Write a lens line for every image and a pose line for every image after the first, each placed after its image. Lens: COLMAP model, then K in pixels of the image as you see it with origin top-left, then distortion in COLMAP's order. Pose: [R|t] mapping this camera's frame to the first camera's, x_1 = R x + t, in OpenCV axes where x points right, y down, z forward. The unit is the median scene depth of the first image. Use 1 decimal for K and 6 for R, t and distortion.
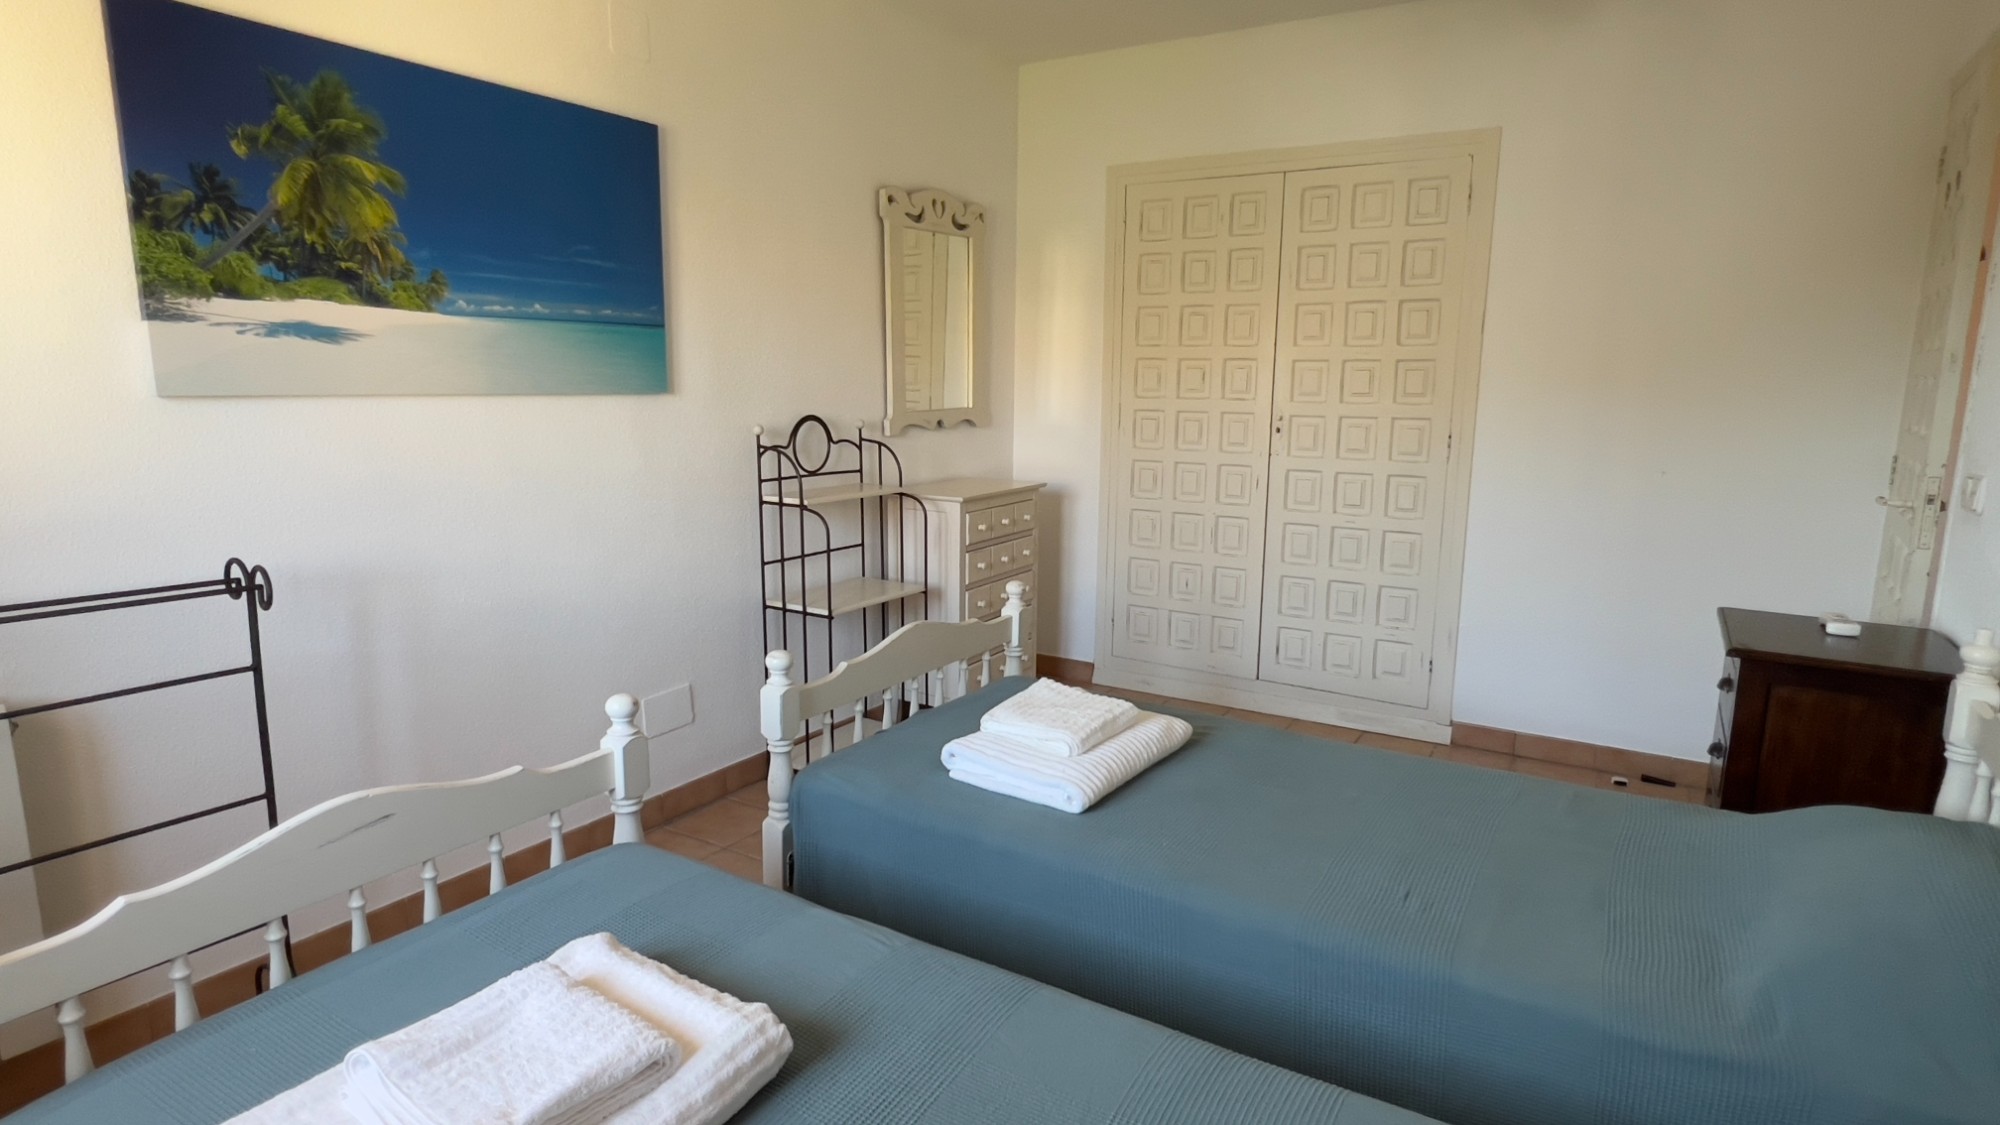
lens RADIAL K [[1051.8, 0, 991.4], [0, 1051.8, 567.1], [0, 0, 1]] dist [-0.002389, -0.000545]
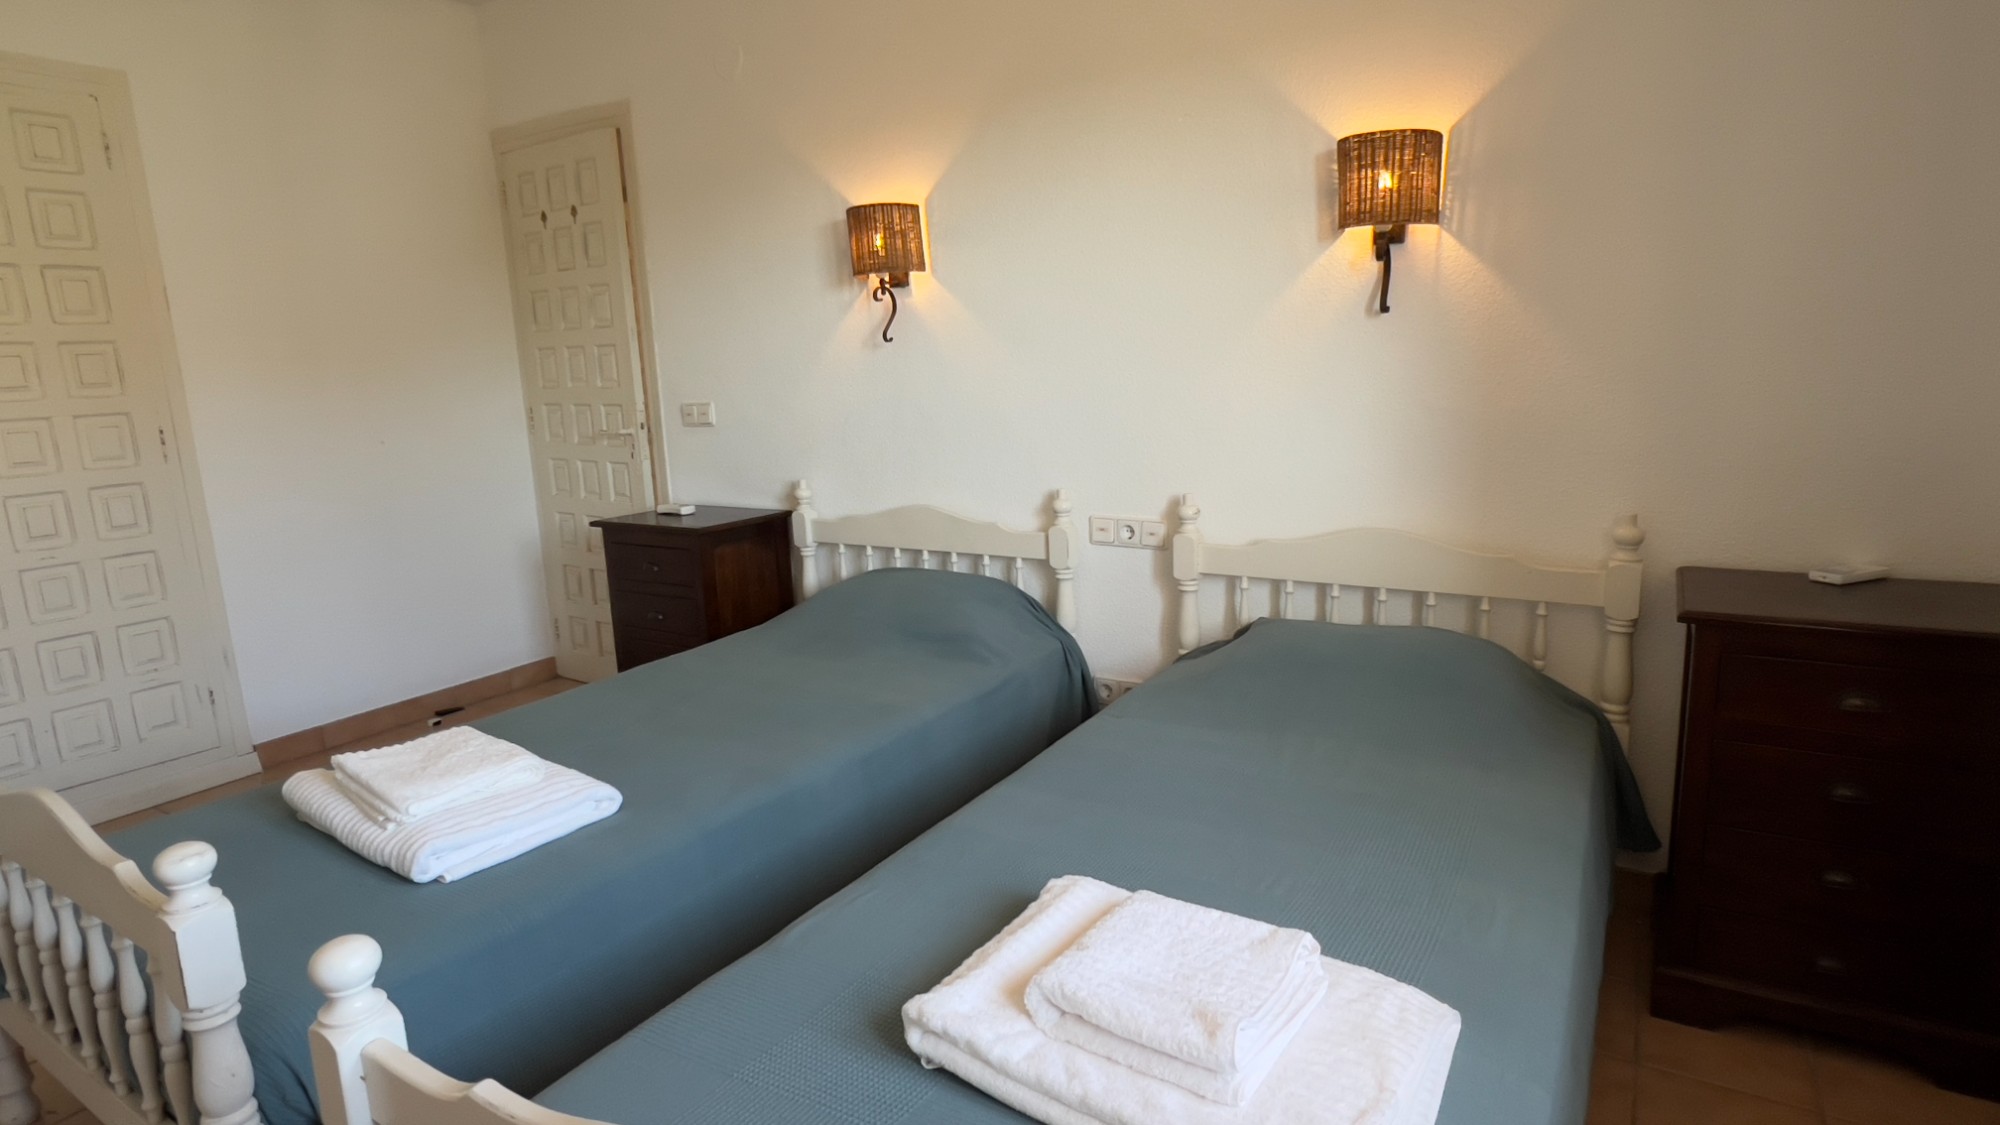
lens RADIAL K [[1051.8, 0, 996.6], [0, 1051.8, 572.7], [0, 0, 1]] dist [-0.002389, -0.000545]
pose [[-0.001798, -0.212374, 0.977187, -0.425786], [0.213768, 0.954518, 0.207841, -0.047071], [-0.976883, 0.209265, 0.043682, 0.325453]]
